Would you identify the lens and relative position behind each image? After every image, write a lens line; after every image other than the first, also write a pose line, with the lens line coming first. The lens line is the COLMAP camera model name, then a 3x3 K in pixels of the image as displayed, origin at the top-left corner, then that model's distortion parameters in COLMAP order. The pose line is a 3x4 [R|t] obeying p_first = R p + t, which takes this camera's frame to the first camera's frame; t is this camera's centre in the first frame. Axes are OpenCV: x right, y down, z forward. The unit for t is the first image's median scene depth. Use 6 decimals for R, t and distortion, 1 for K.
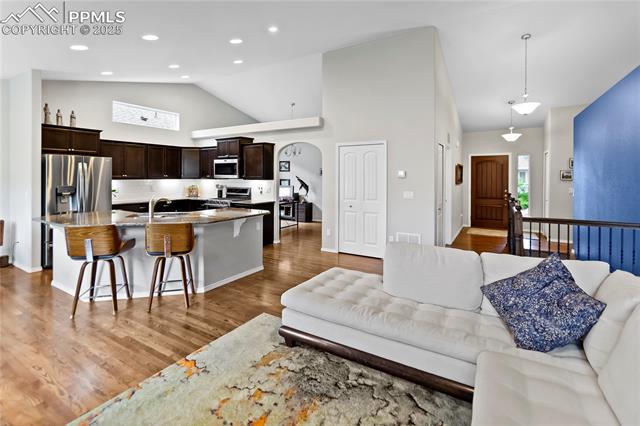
lens RADIAL K [[297.9, 0, 321.8], [0, 297.9, 177.0], [0, 0, 1]] dist [-0.002185, 0.000612]
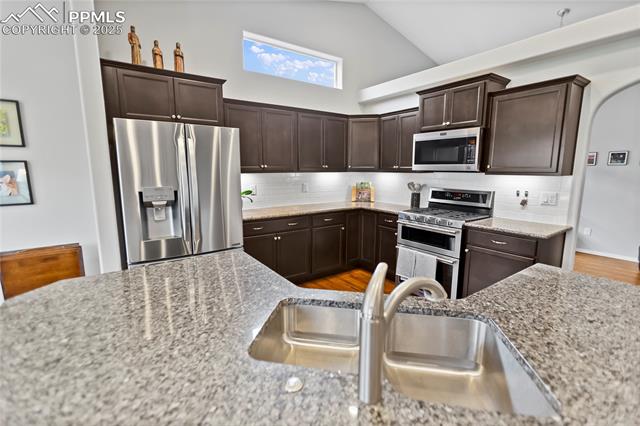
lens RADIAL K [[291.9, 0, 320.0], [0, 291.9, 213.0], [0, 0, 1]] dist [-0.009444, -0.000003]
pose [[0.915192, 0.058363, -0.398769, -0.308617], [0.000281, 0.989366, 0.145447, 0.002695], [0.403018, -0.133224, 0.905444, 0.480831]]
